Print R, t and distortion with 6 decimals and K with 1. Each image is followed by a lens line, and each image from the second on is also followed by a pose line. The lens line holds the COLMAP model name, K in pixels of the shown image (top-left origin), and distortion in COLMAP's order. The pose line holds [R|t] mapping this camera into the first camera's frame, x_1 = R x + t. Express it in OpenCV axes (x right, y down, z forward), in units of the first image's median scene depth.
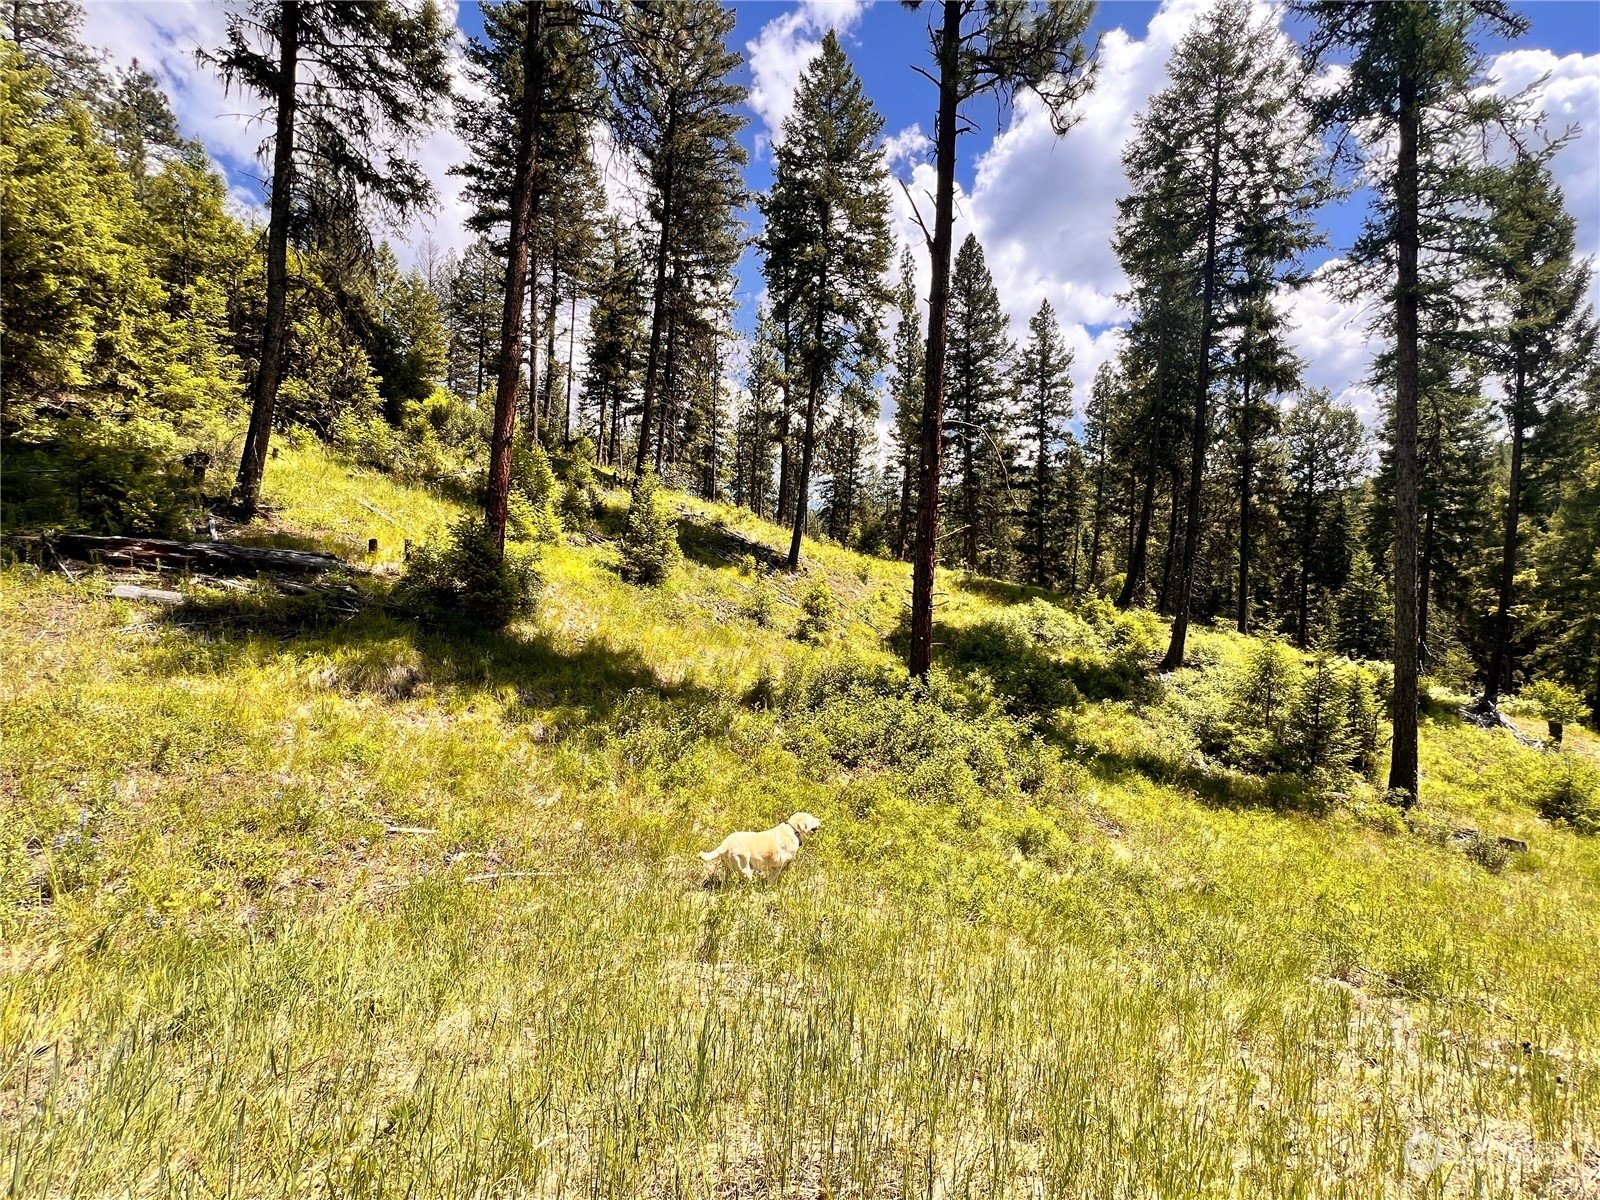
lens RADIAL K [[637.3, 0, 799.0], [0, 637.3, 600.9], [0, 0, 1]] dist [0.000974, -0.000003]
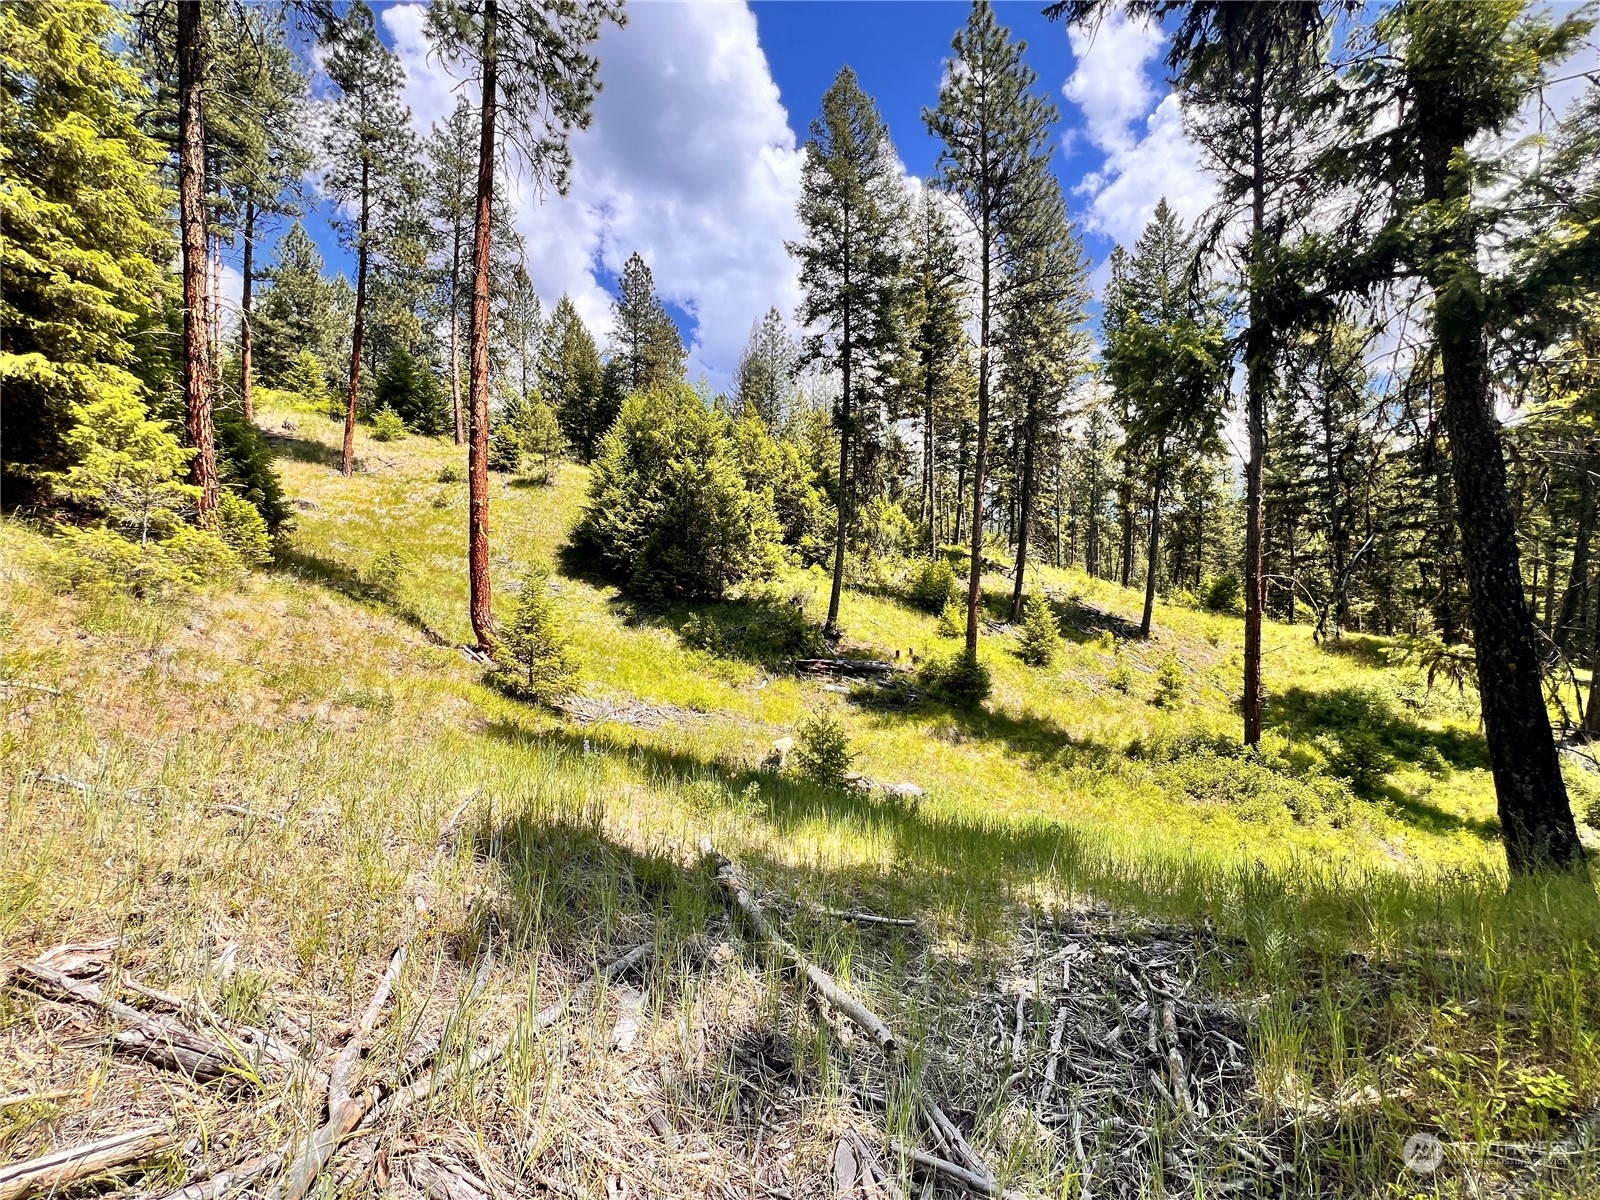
lens RADIAL K [[637.3, 0, 803.6], [0, 637.3, 598.4], [0, 0, 1]] dist [0.000974, -0.000003]
pose [[0.883379, -0.037915, -0.467122, -0.029073], [0.020514, 0.998895, -0.042284, -0.177476], [0.468209, 0.027770, 0.883181, -0.805375]]
